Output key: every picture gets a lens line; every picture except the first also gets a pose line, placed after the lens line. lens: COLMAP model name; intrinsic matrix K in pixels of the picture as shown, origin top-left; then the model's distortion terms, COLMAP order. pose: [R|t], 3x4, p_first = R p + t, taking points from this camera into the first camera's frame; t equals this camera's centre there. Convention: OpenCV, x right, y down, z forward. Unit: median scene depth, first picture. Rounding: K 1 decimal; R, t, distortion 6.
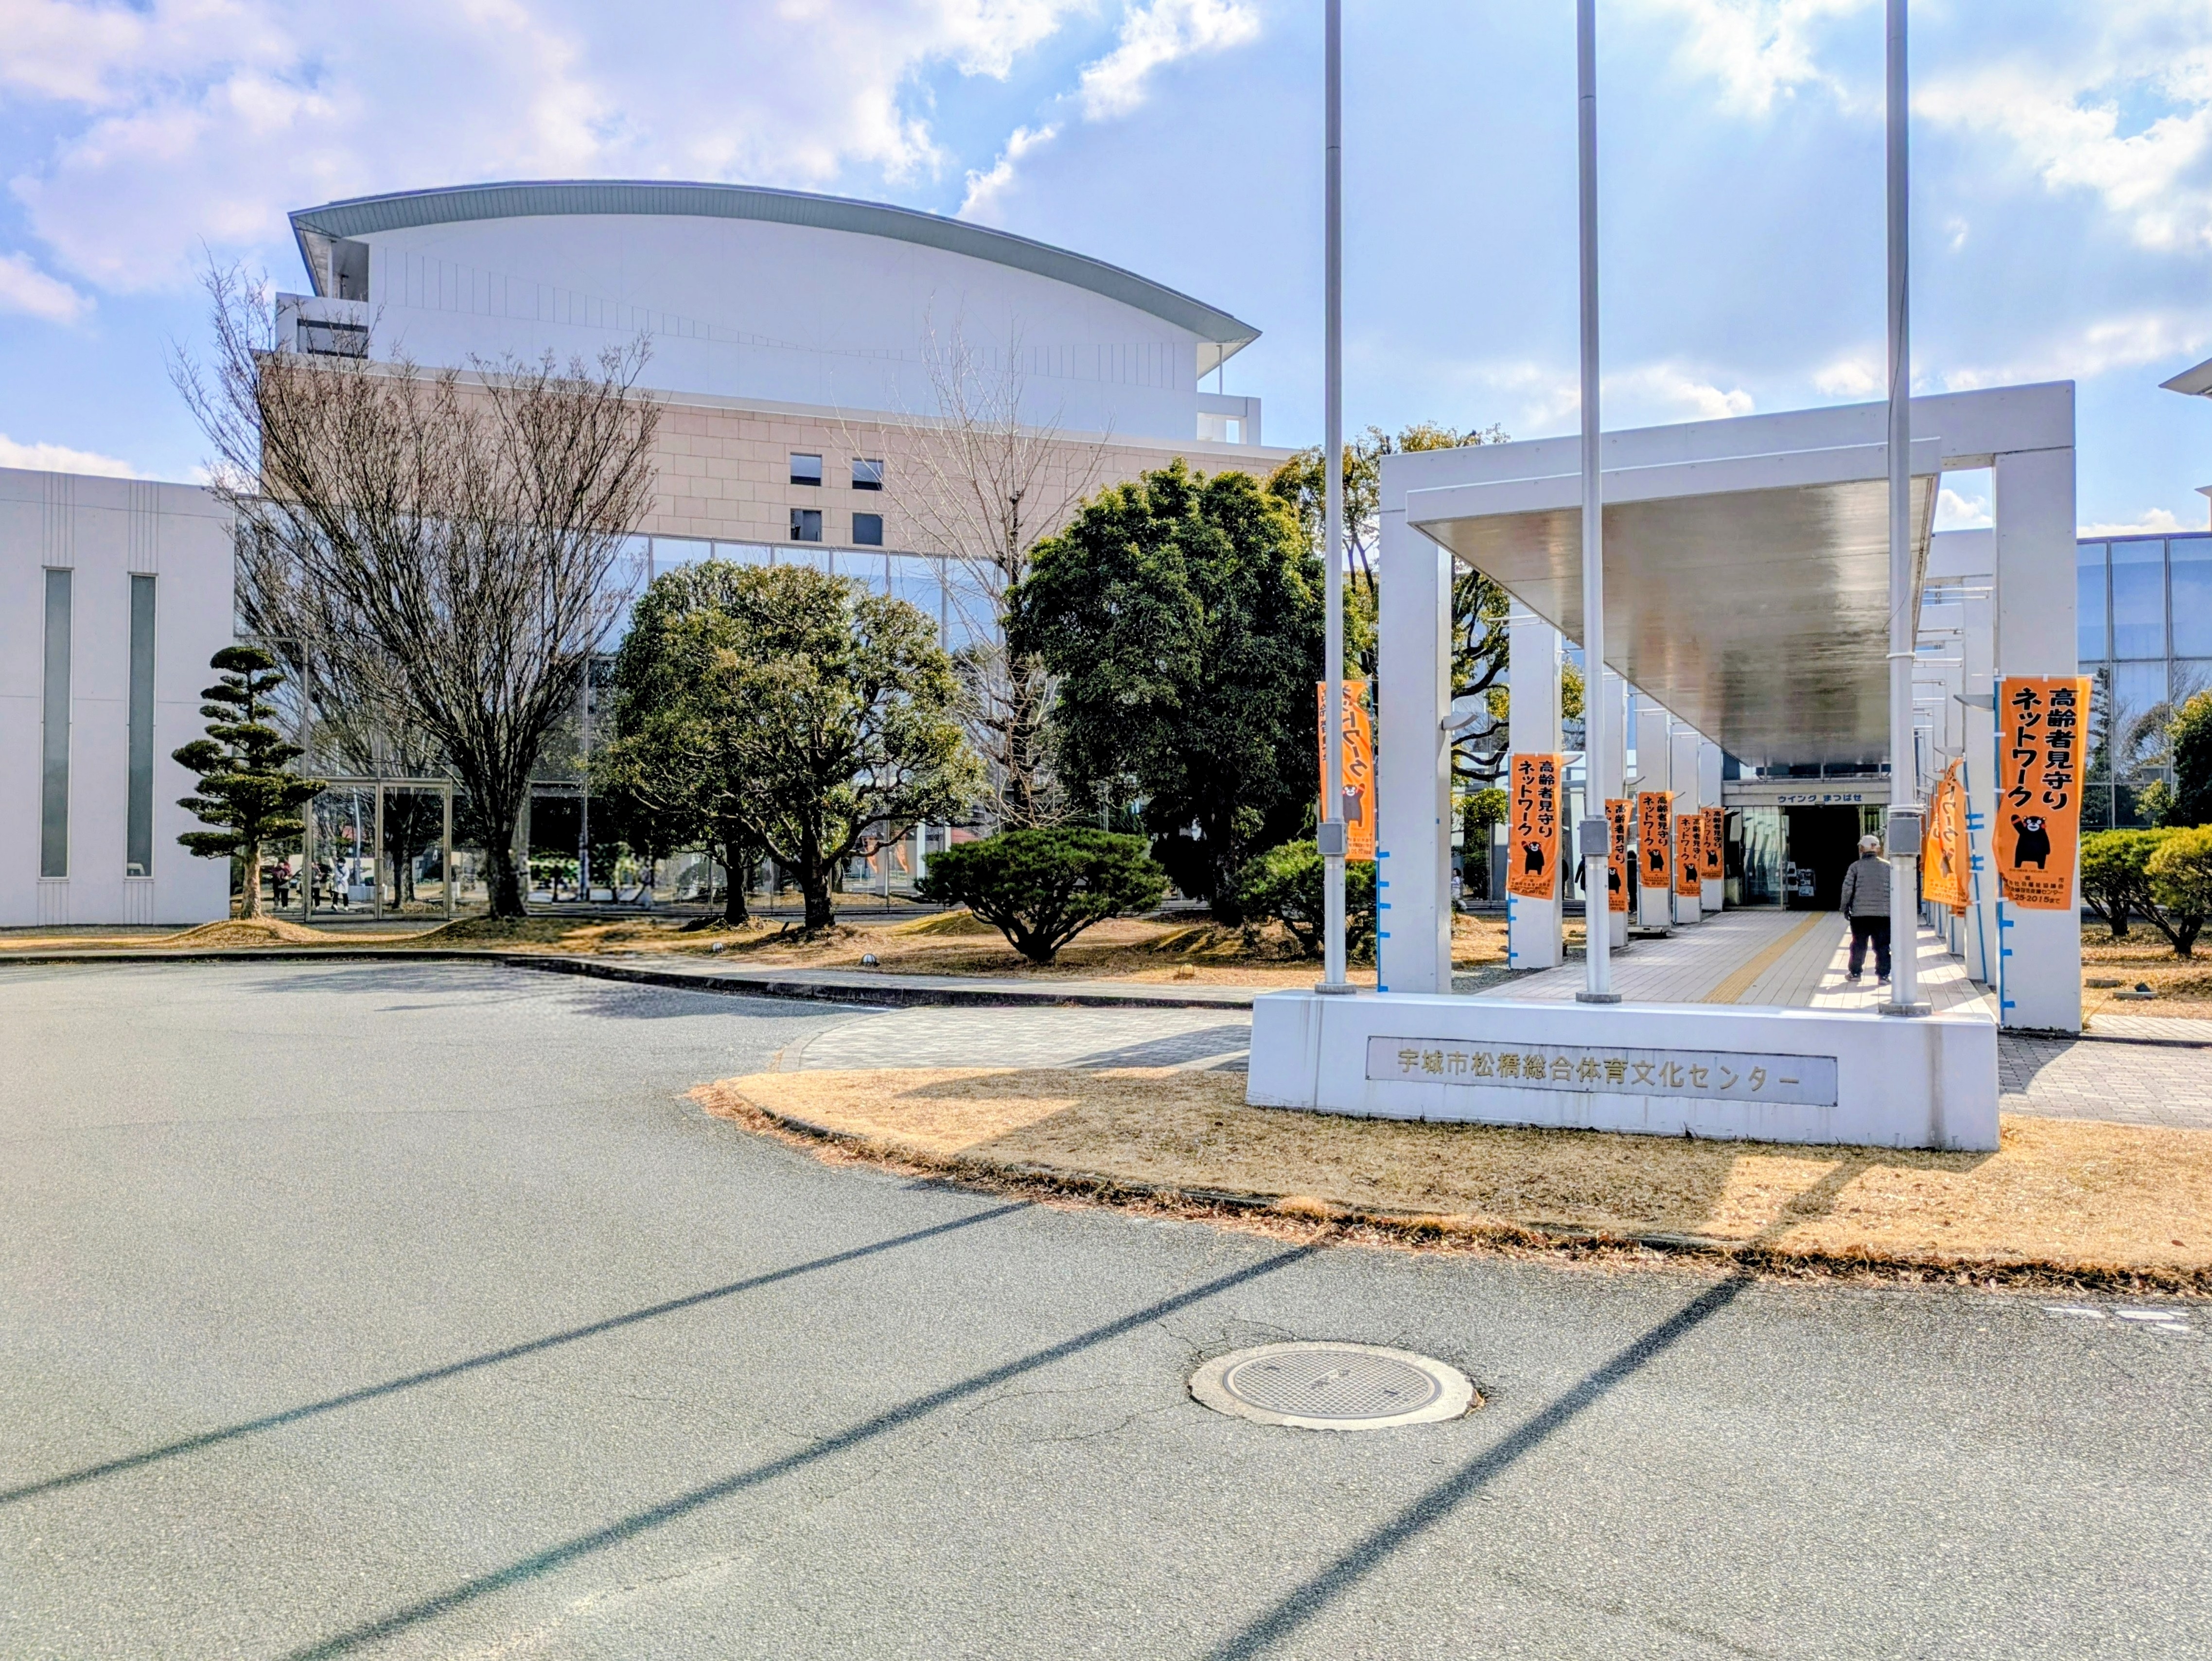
lens RADIAL K [[1620.5, 0, 1097.9], [0, 1620.5, 824.5], [0, 0, 1]] dist [0.015768, -0.000088]
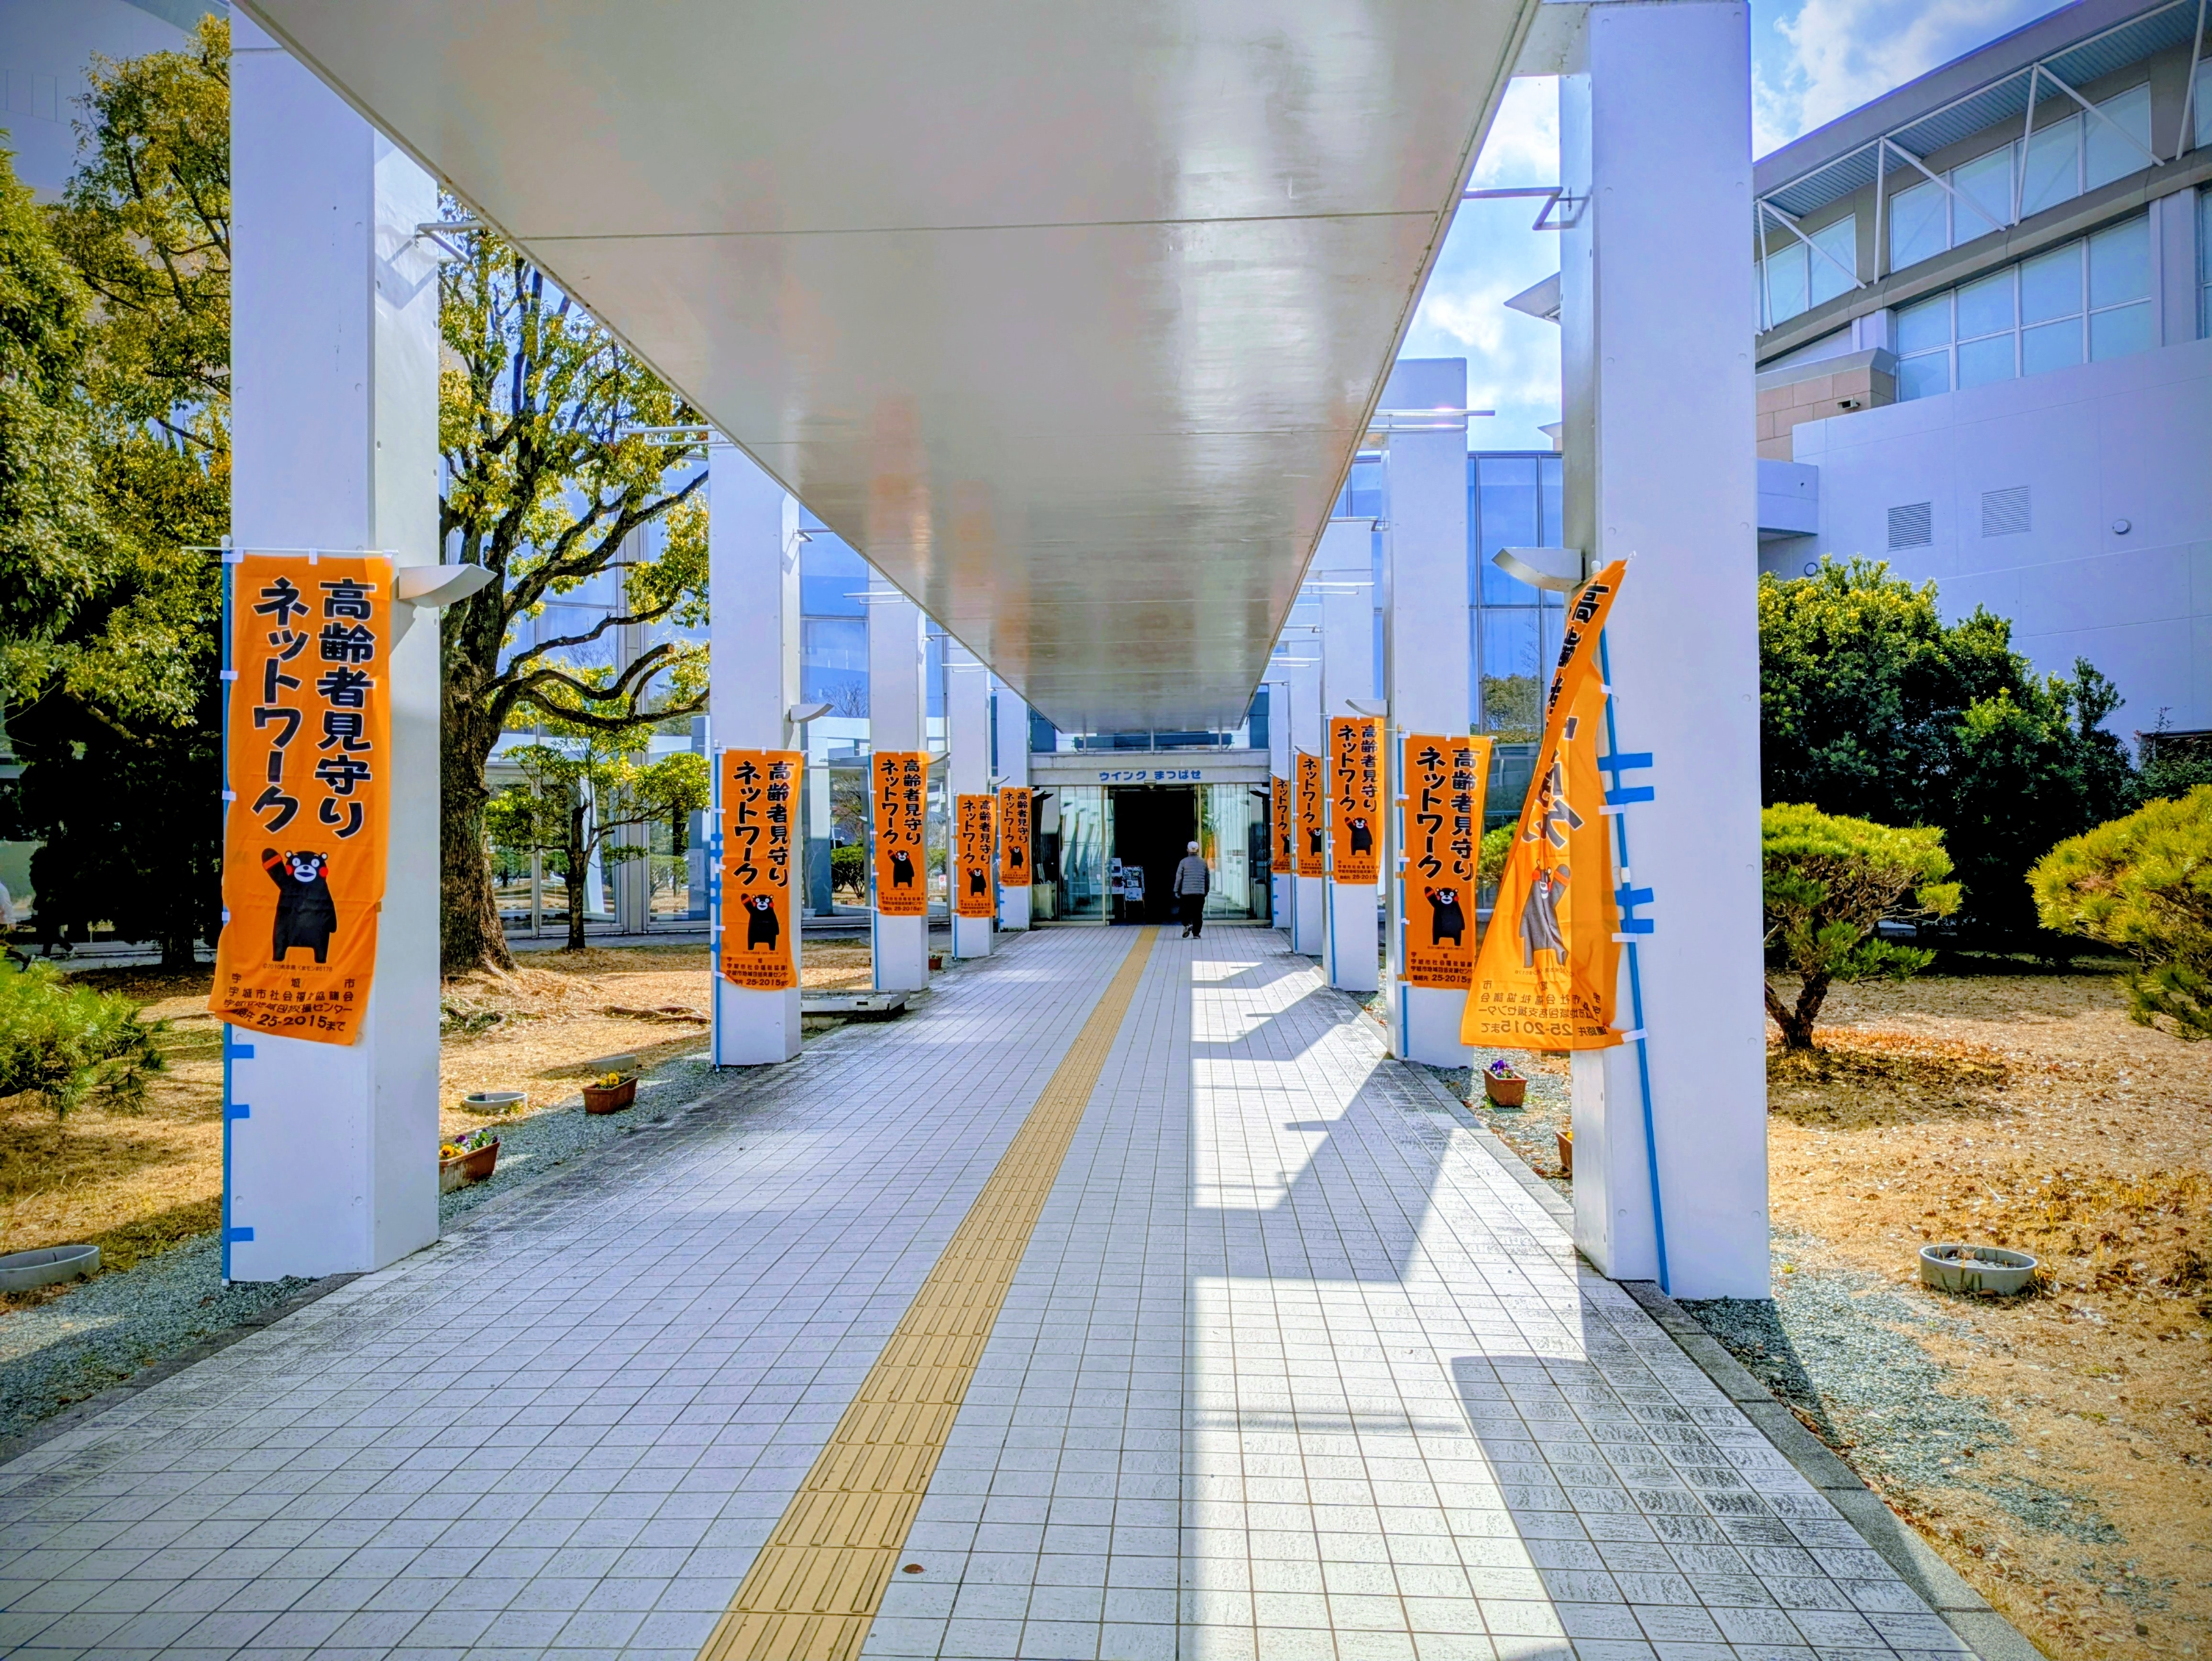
lens RADIAL K [[1620.4, 0, 1105.3], [0, 1620.4, 829.8], [0, 0, 1]] dist [0.015768, -0.000088]
pose [[0.923112, -0.006628, 0.384473, 0.136065], [0.003286, 0.999951, 0.009349, 0.002041], [-0.384516, -0.007367, 0.923089, 0.314591]]
